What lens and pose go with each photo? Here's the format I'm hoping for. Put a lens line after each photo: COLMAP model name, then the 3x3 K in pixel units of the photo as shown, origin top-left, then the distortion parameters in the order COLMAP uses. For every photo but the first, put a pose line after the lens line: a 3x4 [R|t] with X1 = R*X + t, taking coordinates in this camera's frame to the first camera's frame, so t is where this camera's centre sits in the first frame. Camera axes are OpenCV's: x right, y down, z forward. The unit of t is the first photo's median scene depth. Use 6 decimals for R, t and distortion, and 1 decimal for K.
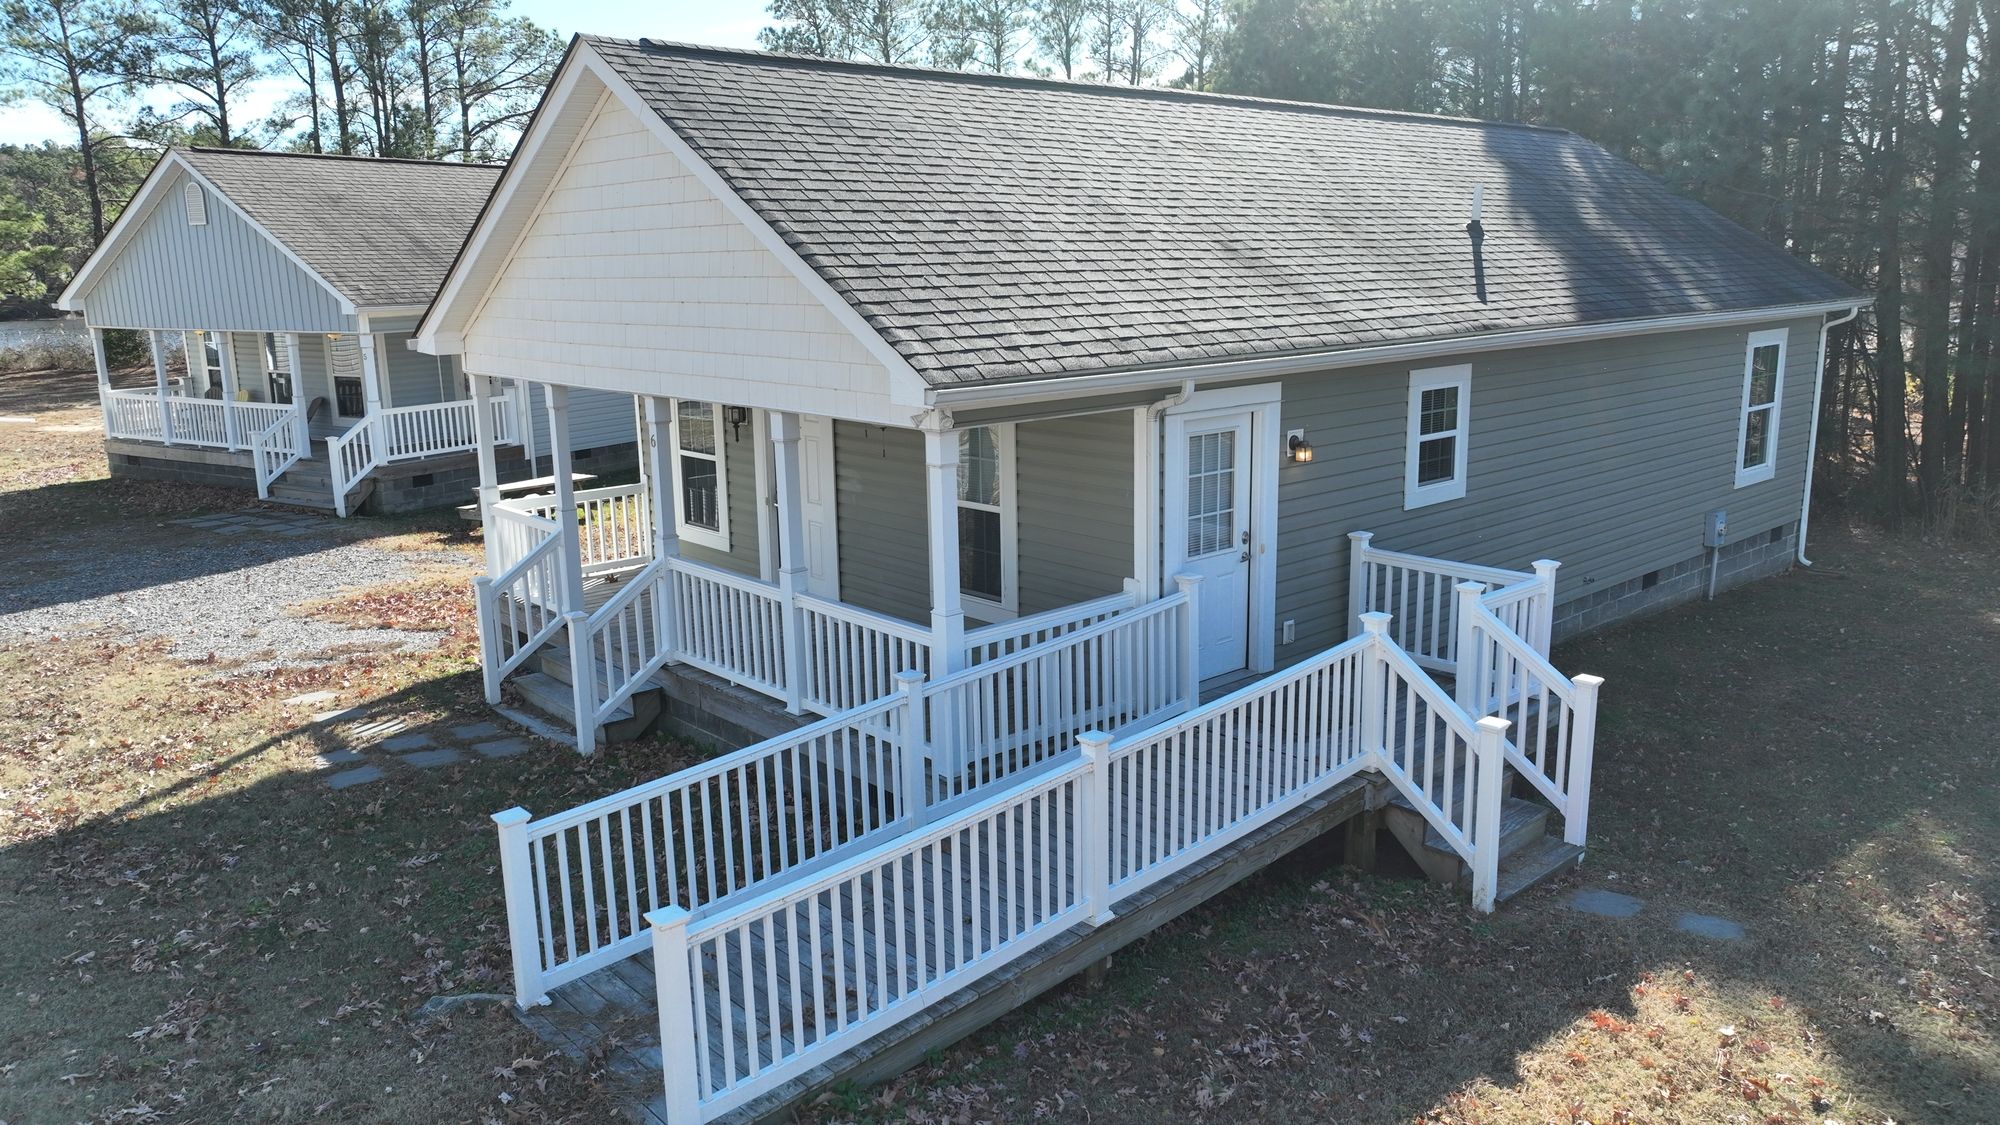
lens RADIAL K [[1411.5, 0, 1000.0], [0, 1411.5, 562.5], [0, 0, 1]] dist [-0.019743, 0.037987]
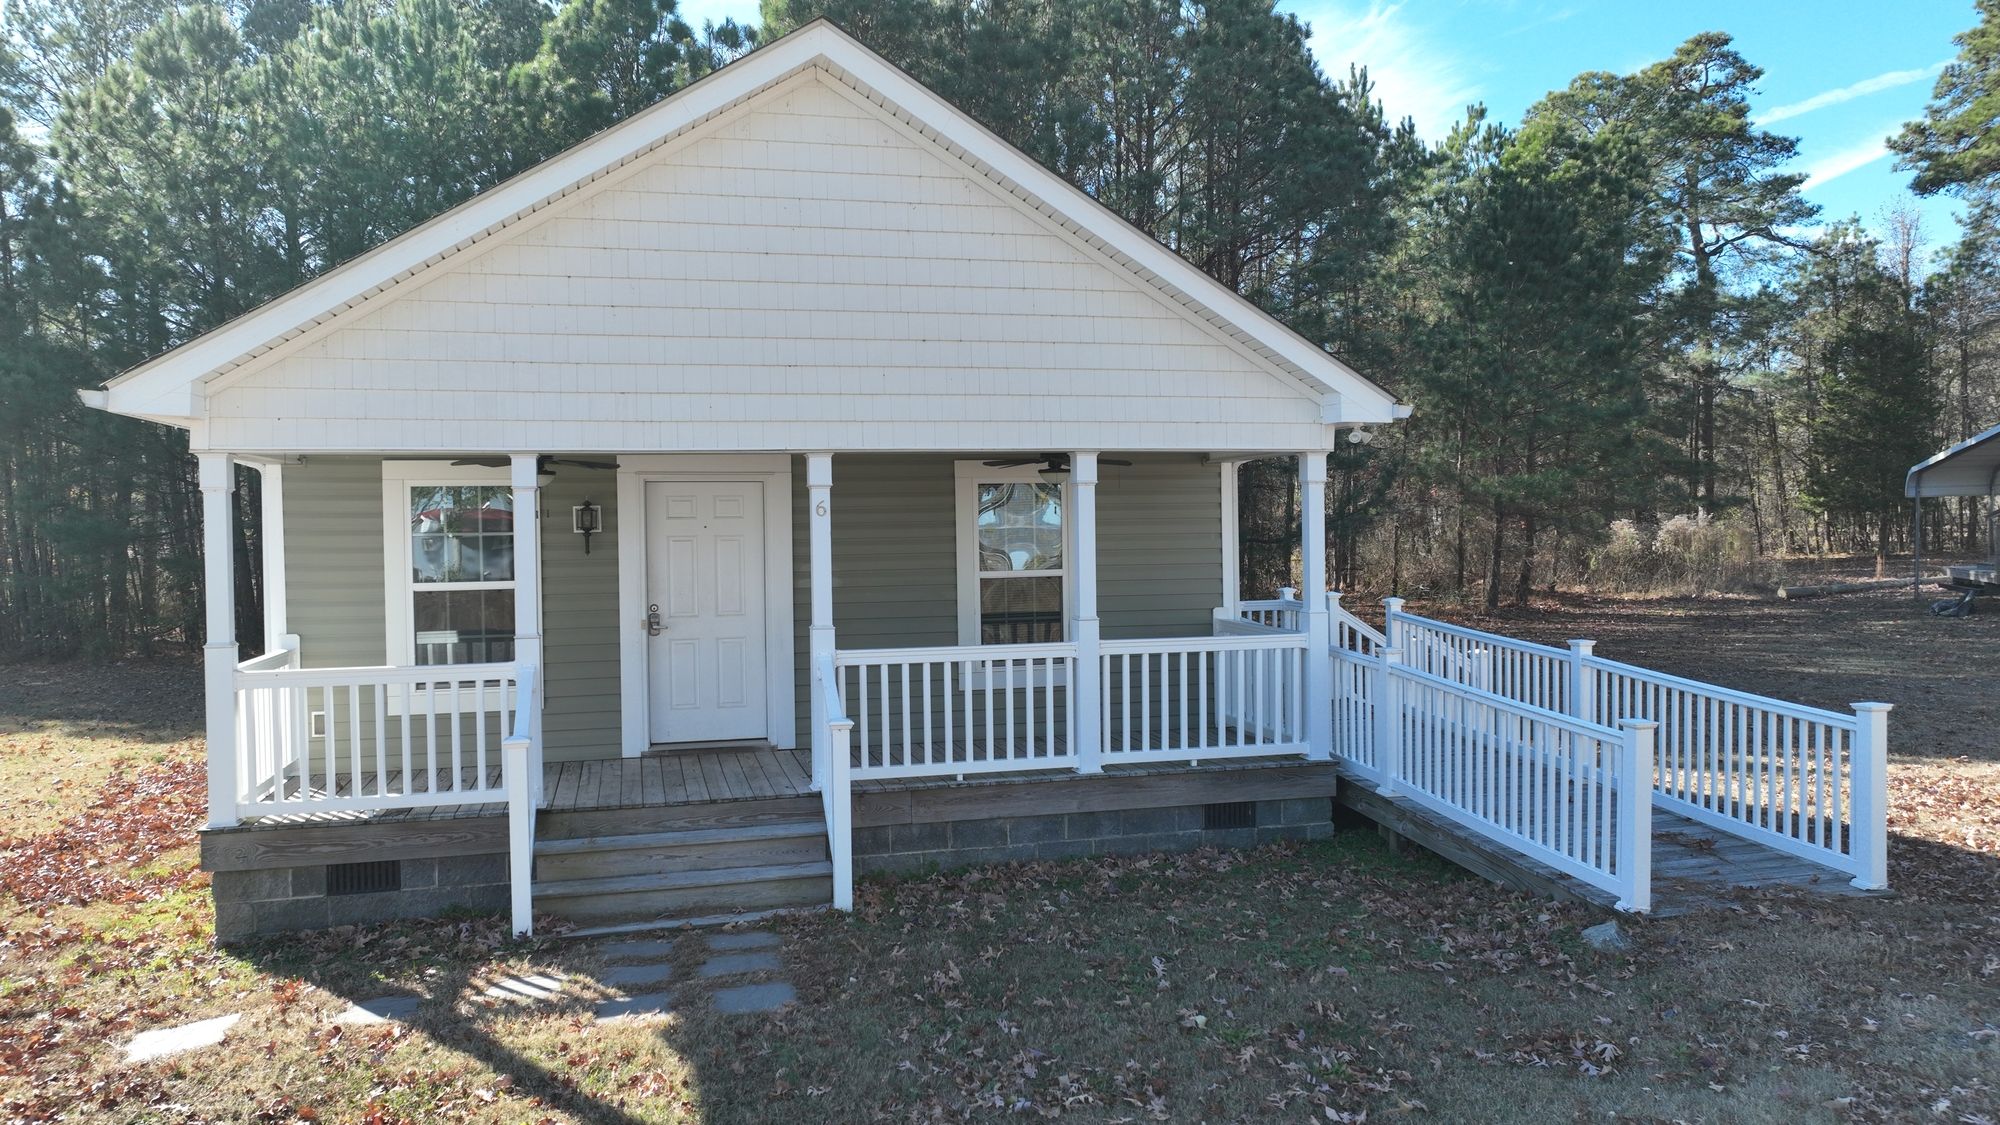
lens RADIAL K [[1398.4, 0, 1000.0], [0, 1398.4, 562.5], [0, 0, 1]] dist [-0.013839, 0.034450]
pose [[0.451113, -0.012325, 0.892382, -0.250524], [0.196431, 0.976756, -0.085809, 0.009011], [-0.870581, 0.214001, 0.443048, 0.149557]]
